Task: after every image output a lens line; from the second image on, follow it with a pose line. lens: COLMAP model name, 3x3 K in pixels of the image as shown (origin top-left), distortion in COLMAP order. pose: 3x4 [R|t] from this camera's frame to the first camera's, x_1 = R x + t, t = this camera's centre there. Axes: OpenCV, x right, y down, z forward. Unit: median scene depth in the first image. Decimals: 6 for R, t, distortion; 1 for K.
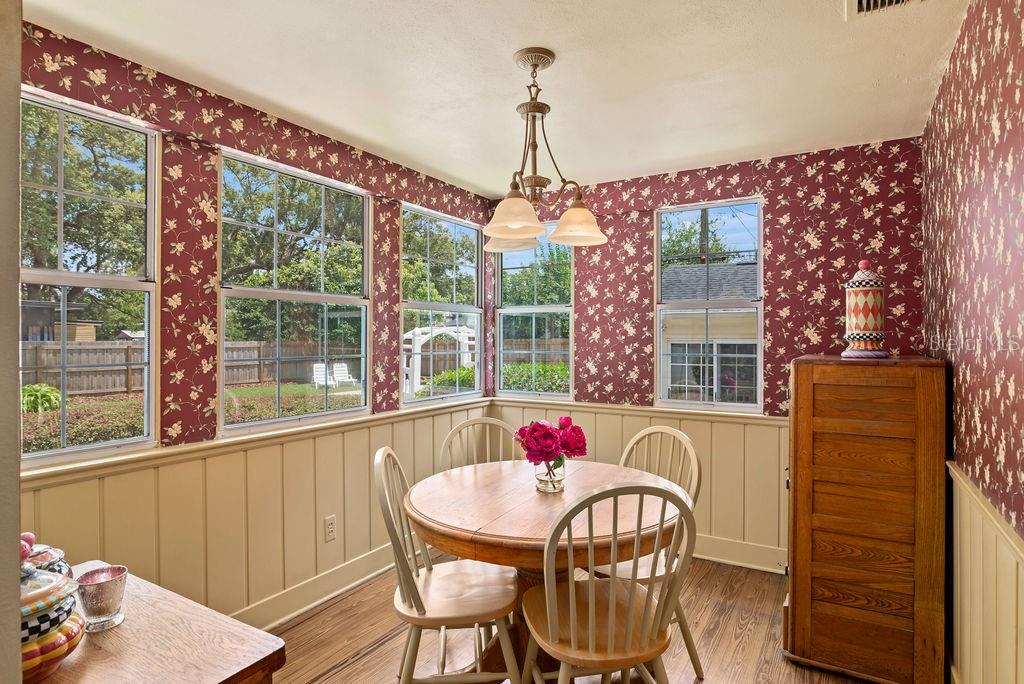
lens RADIAL K [[552.8, 0, 512.0], [0, 552.8, 342.0], [0, 0, 1]] dist [0.000158, -0.000006]
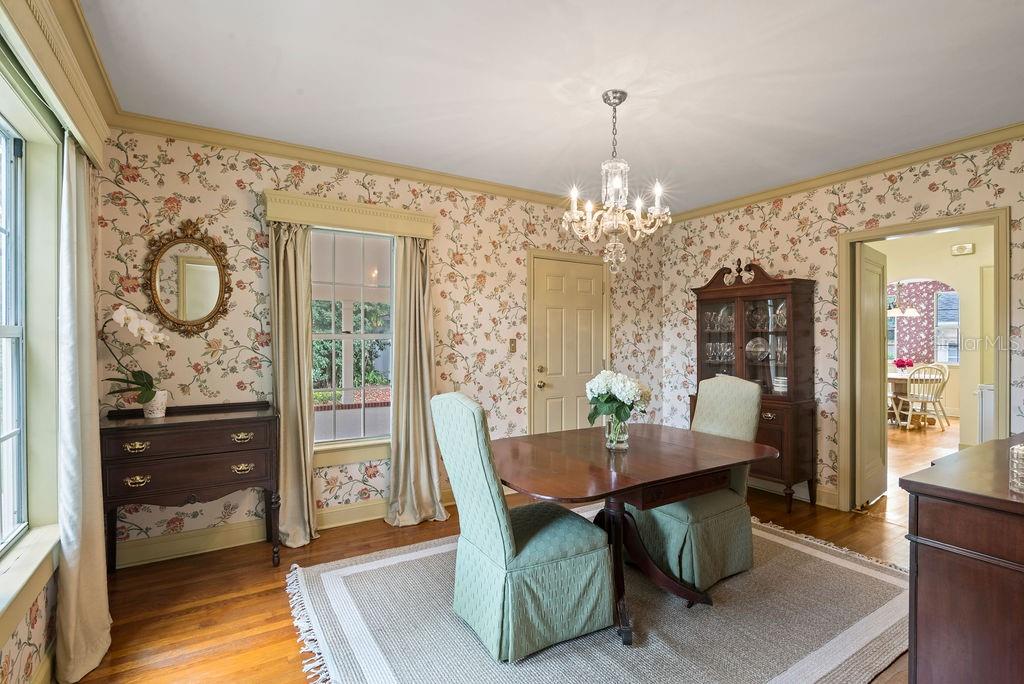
lens RADIAL K [[489.3, 0, 512.0], [0, 489.3, 342.0], [0, 0, 1]] dist [-0.001667, -0.000547]
pose [[0.895450, 0.000368, -0.445162, -0.536413], [-0.001073, 0.999999, -0.001331, 0.012205], [0.445161, 0.001670, 0.895449, -2.088850]]
